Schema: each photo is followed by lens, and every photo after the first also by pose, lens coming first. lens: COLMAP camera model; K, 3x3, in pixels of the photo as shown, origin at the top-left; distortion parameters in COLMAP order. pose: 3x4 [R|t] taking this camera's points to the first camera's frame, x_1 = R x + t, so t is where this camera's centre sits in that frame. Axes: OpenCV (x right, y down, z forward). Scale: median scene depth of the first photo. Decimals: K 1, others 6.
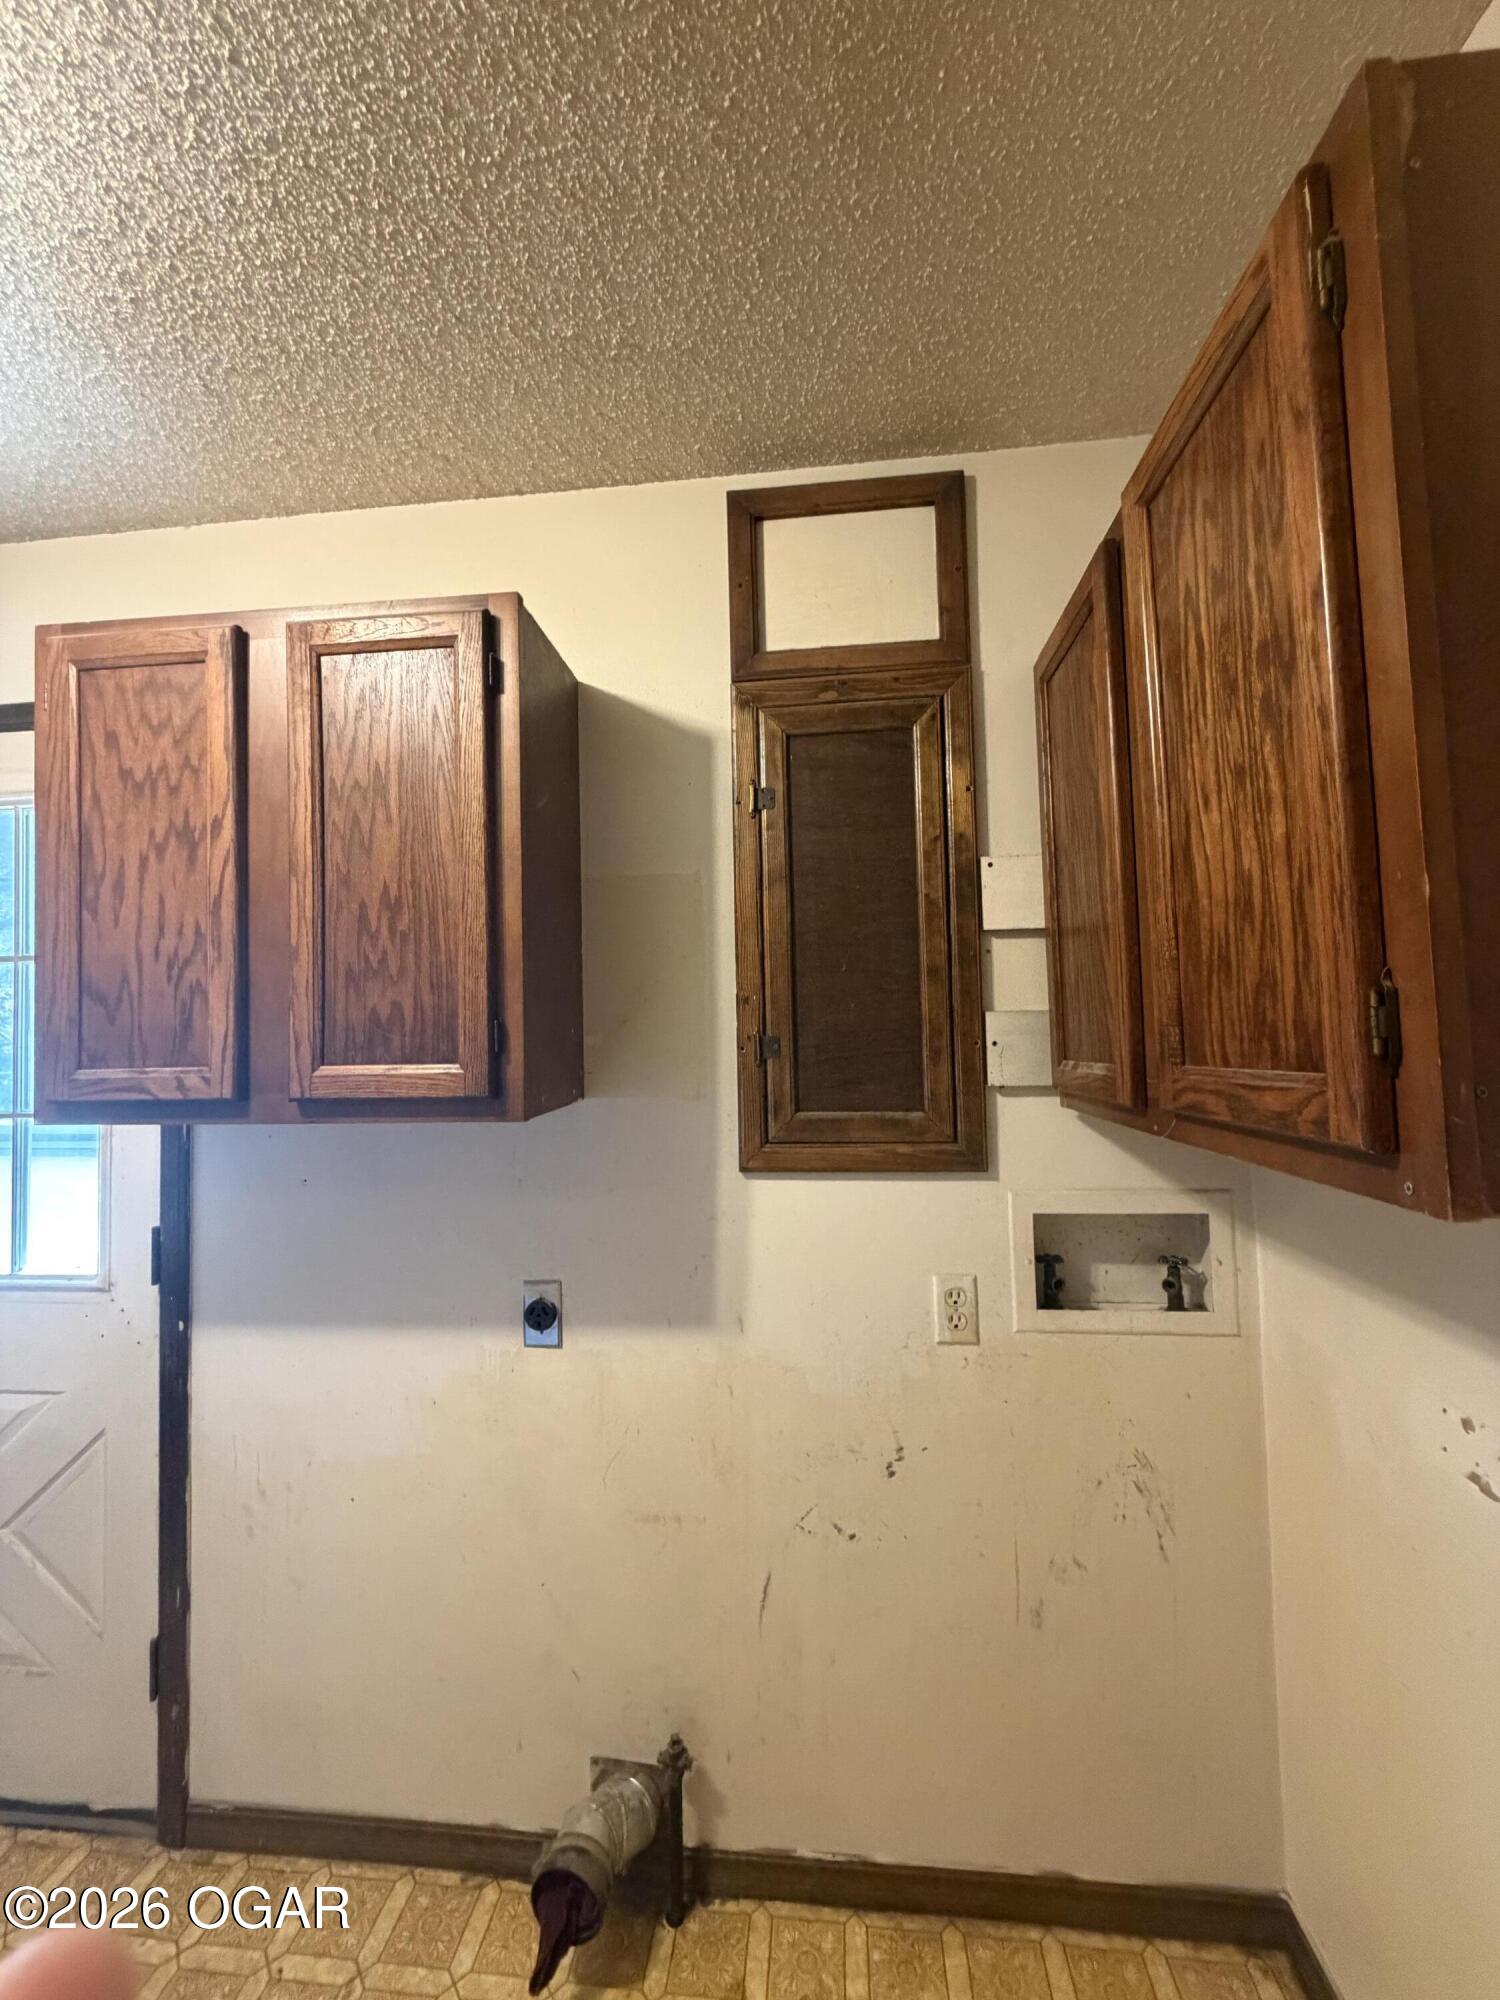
lens RADIAL K [[795.8, 0, 746.9], [0, 795.8, 999.4], [0, 0, 1]] dist [0.002351, -0.000005]
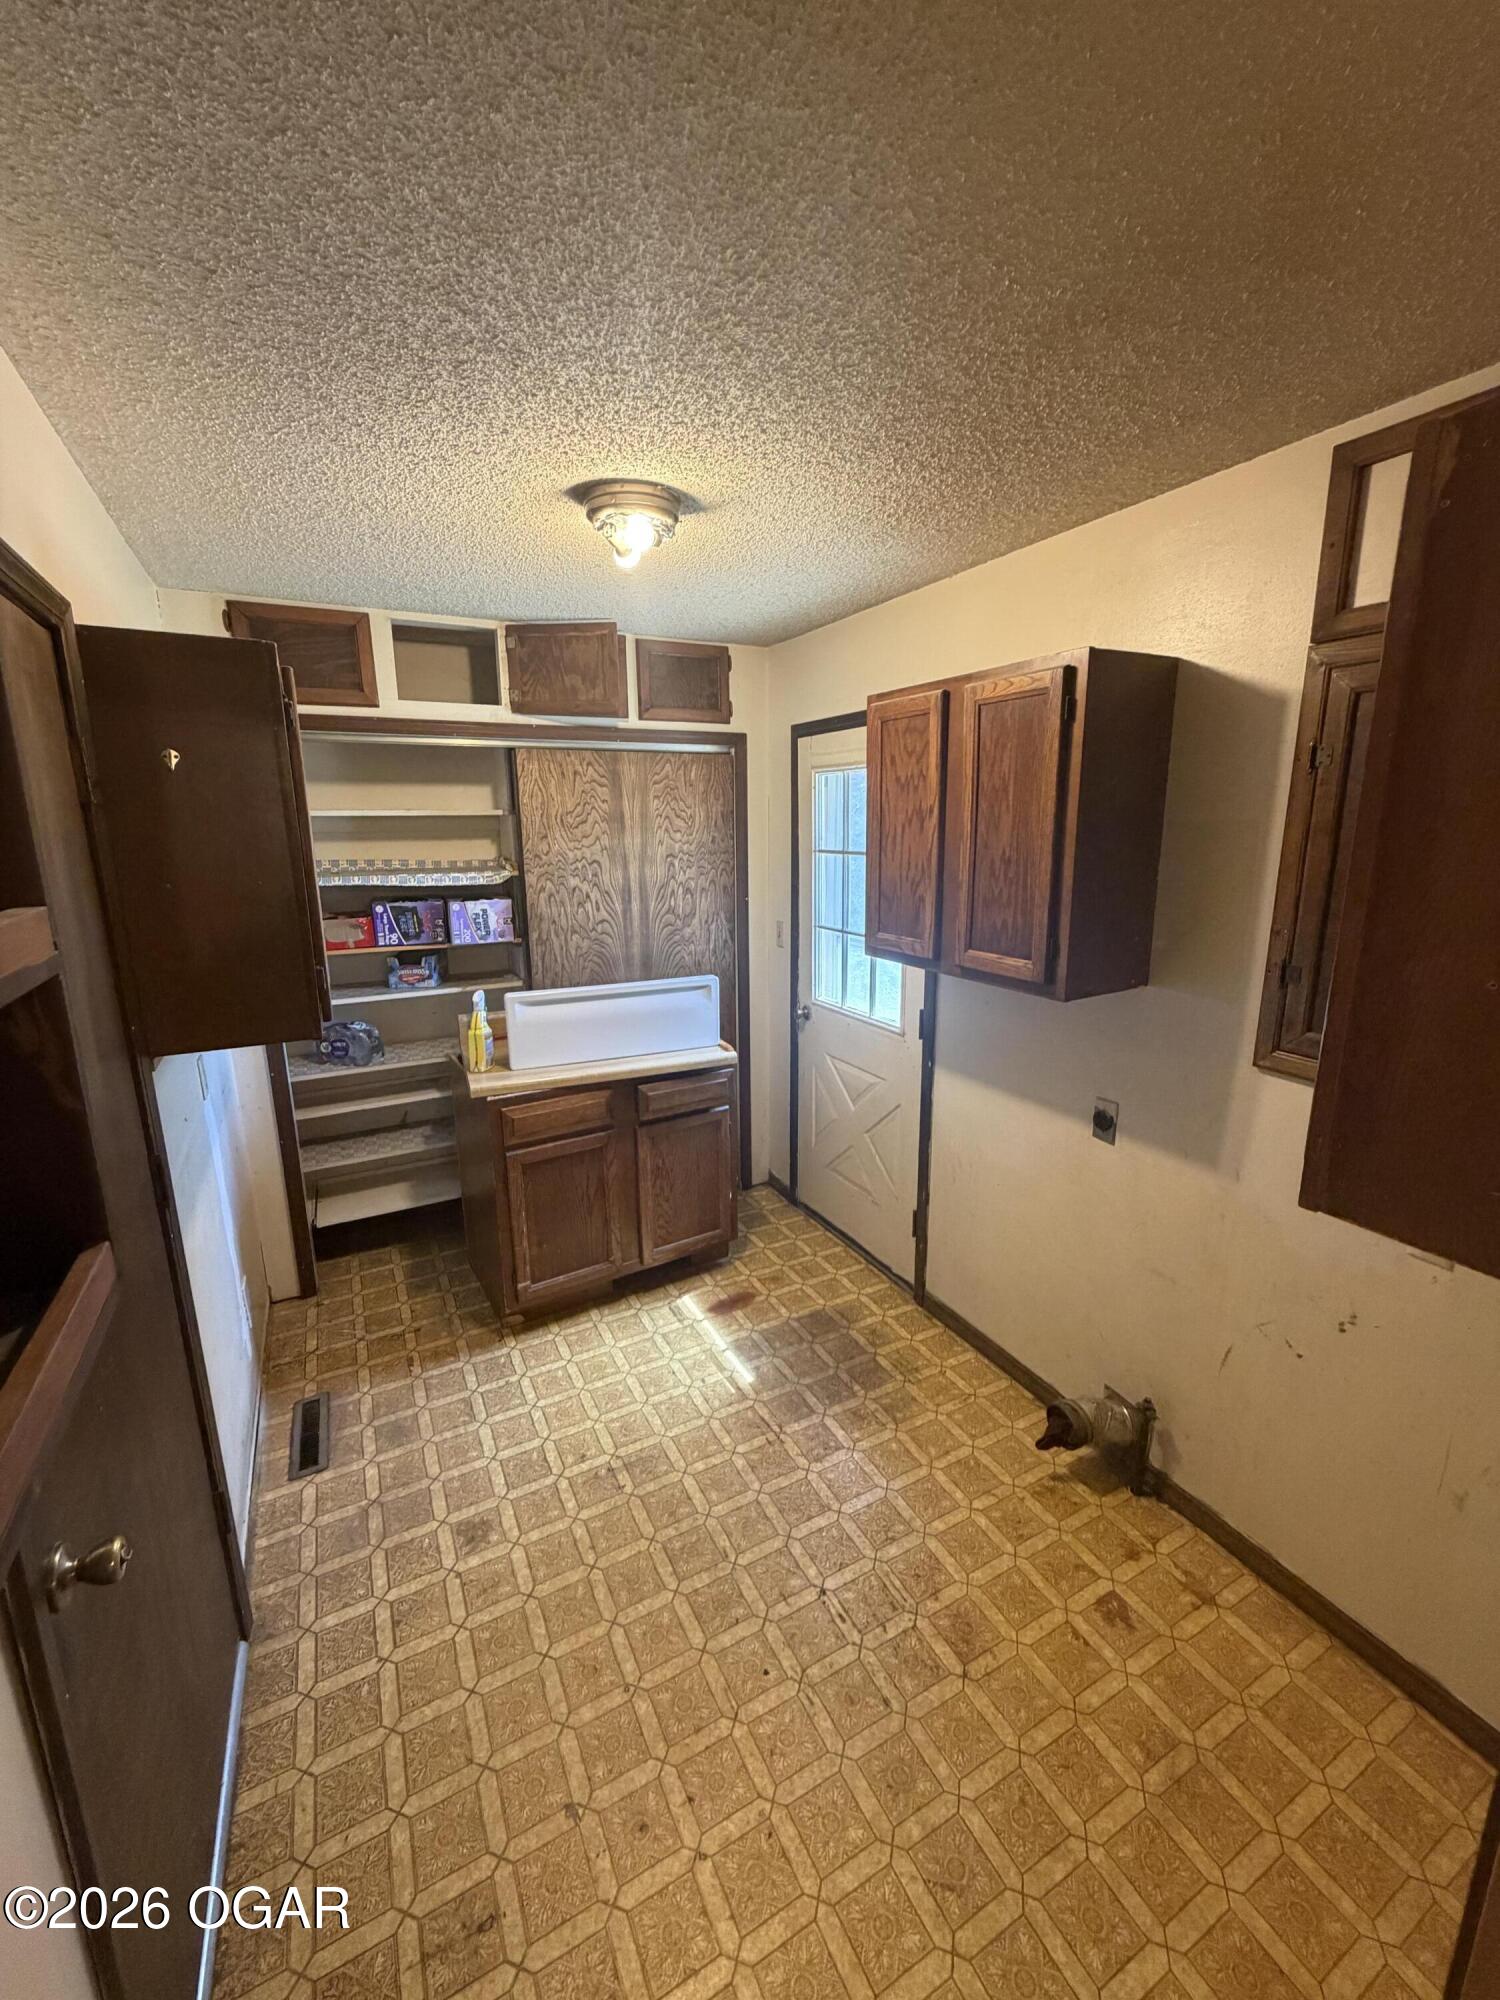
lens RADIAL K [[795.8, 0, 746.9], [0, 795.8, 1001.5], [0, 0, 1]] dist [0.002351, -0.000005]
pose [[0.555344, 0.198648, -0.807547, 0.563772], [0.033003, 0.965023, 0.260081, -0.245587], [0.830966, -0.171085, 0.529363, -0.330353]]
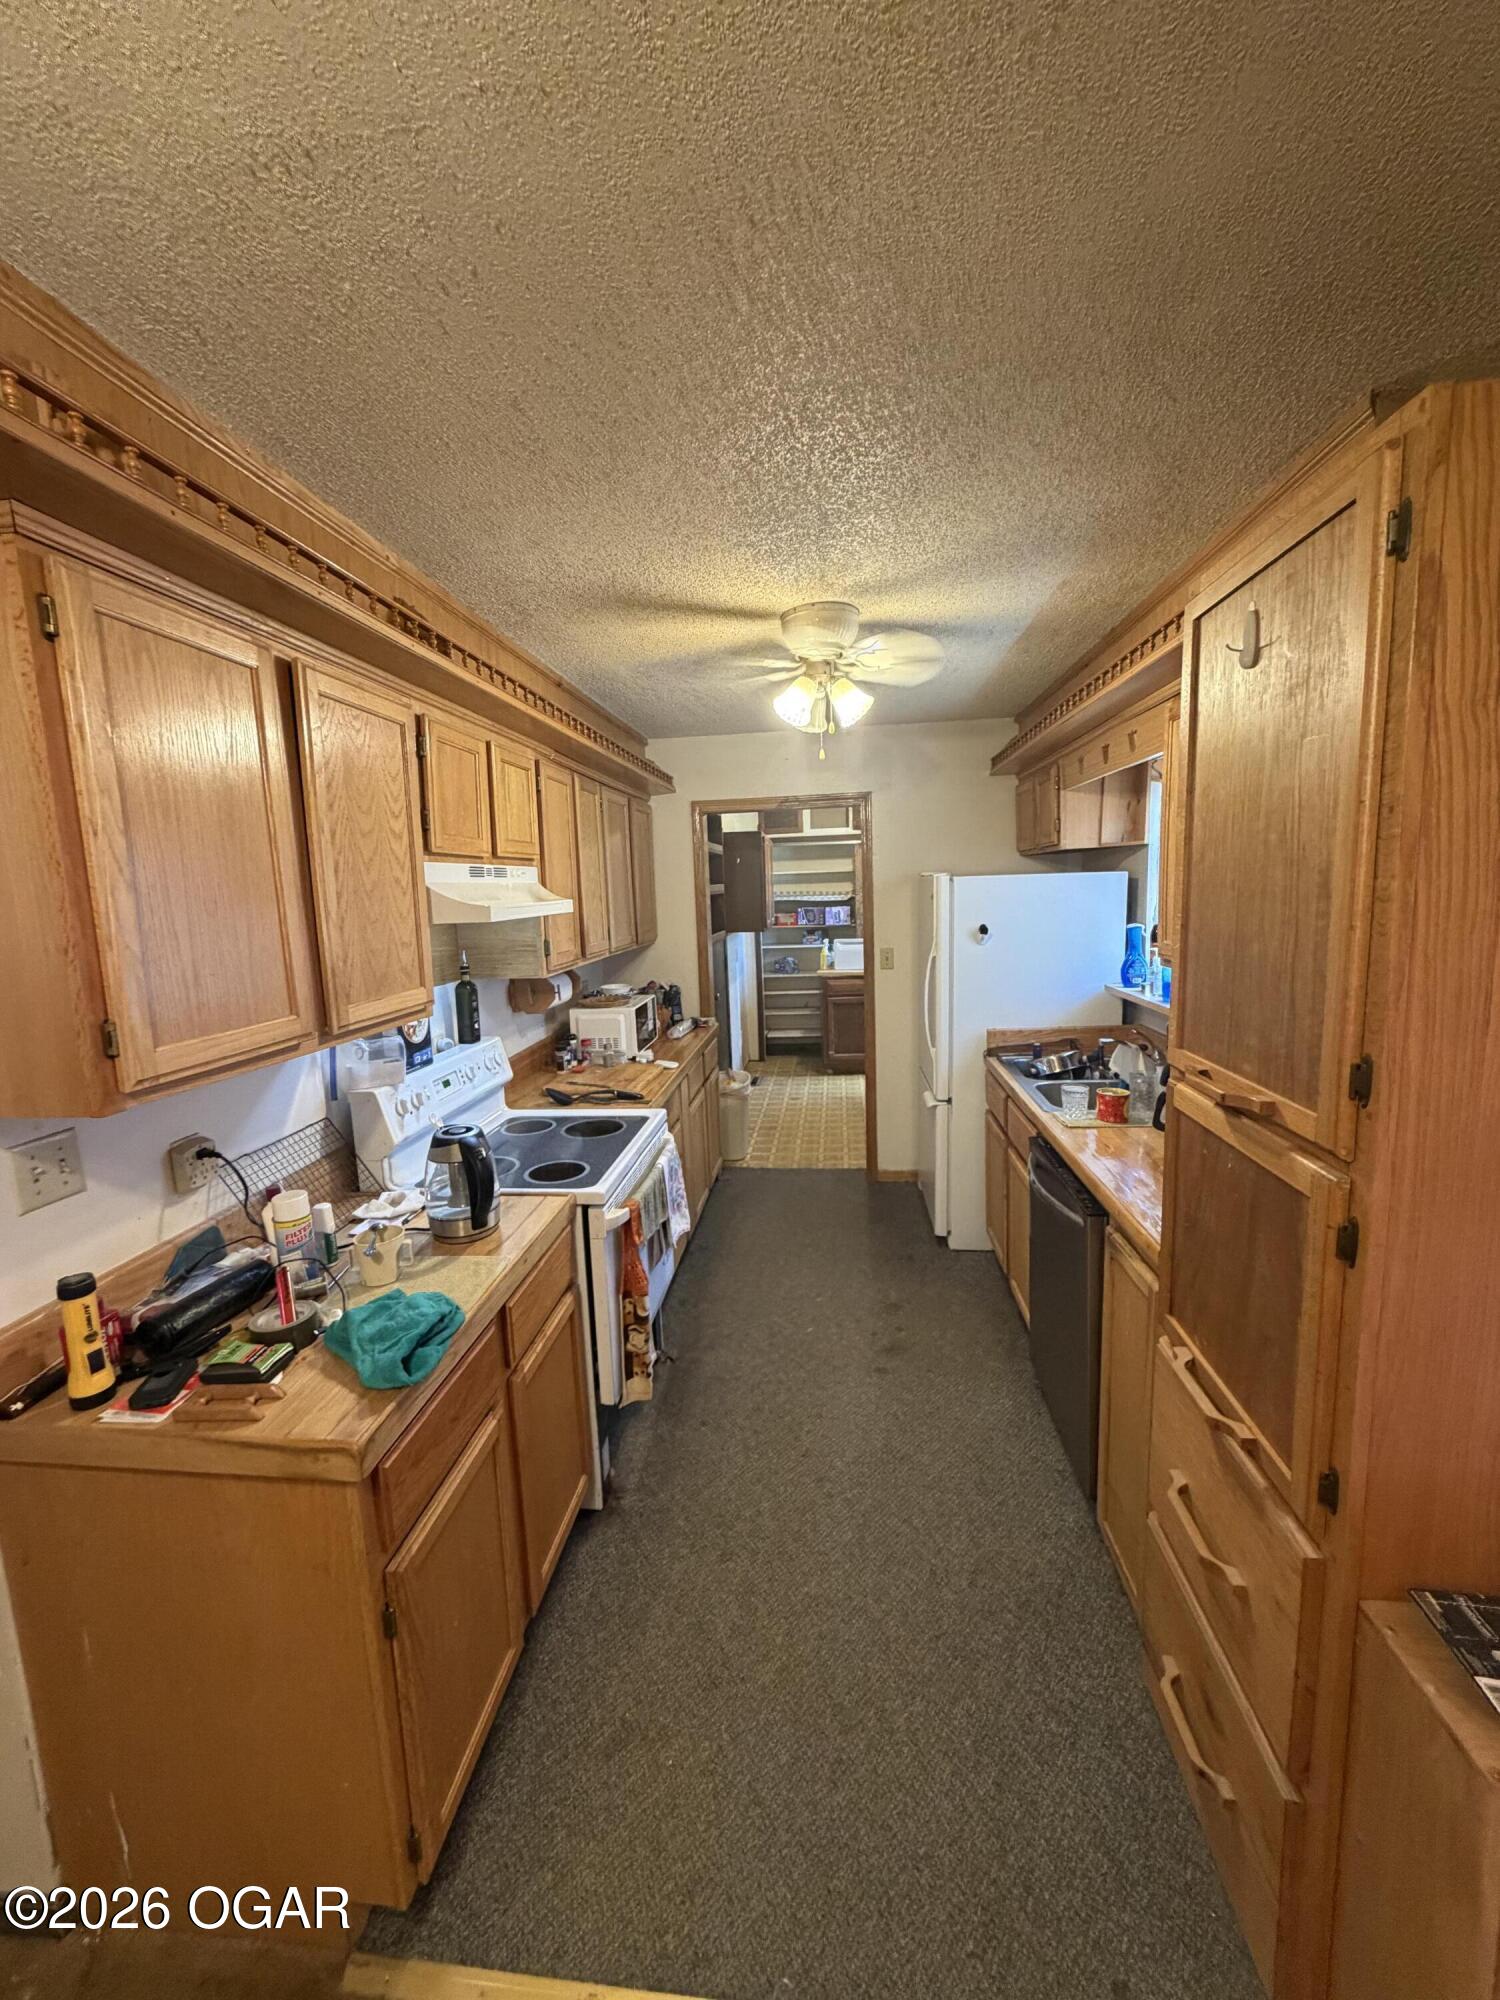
lens RADIAL K [[795.8, 0, 745.3], [0, 795.8, 992.9], [0, 0, 1]] dist [0.002351, -0.000005]
pose [[0.000252, 0.159957, -0.987124, 2.151331], [0.080672, 0.983903, 0.159455, -0.270774], [0.996741, -0.079673, -0.012656, -0.322639]]
